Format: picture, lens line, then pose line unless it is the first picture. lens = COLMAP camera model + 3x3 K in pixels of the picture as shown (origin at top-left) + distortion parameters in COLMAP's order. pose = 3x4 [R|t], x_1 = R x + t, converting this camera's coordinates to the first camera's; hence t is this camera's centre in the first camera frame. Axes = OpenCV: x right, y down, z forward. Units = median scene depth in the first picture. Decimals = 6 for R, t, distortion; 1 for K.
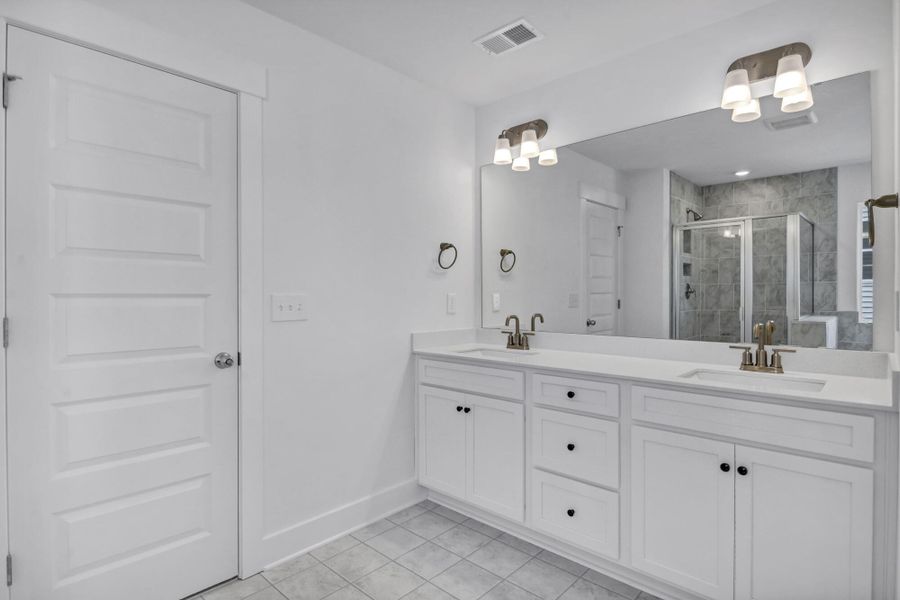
lens RADIAL K [[453.3, 0, 452.1], [0, 453.3, 299.6], [0, 0, 1]] dist [0.004278, -0.008933]
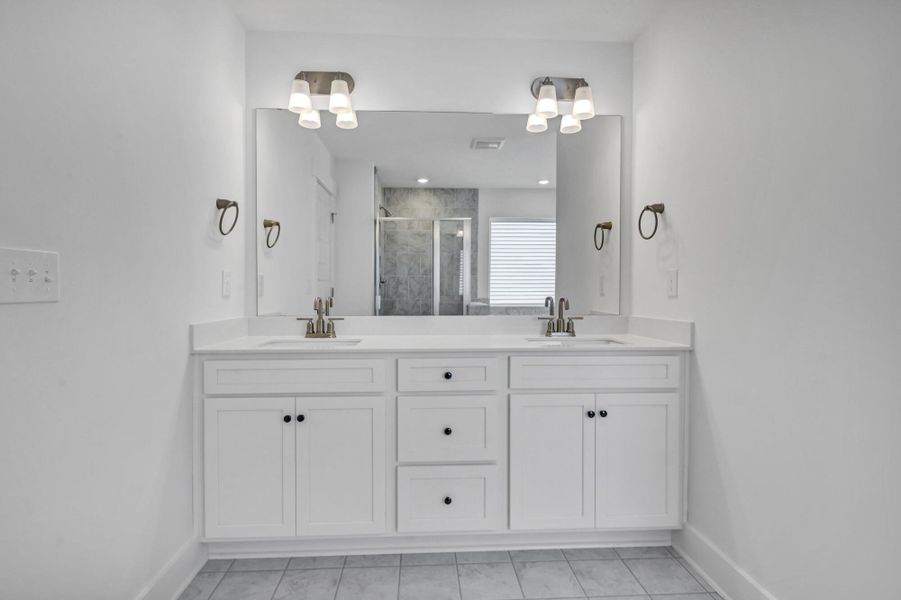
lens RADIAL K [[453.8, 0, 447.1], [0, 453.8, 298.8], [0, 0, 1]] dist [0.004278, -0.008933]
pose [[0.703715, -0.009254, 0.710422, -0.284096], [0.004243, 0.999952, 0.008822, 0.029880], [-0.710470, -0.003194, 0.703721, 0.237334]]
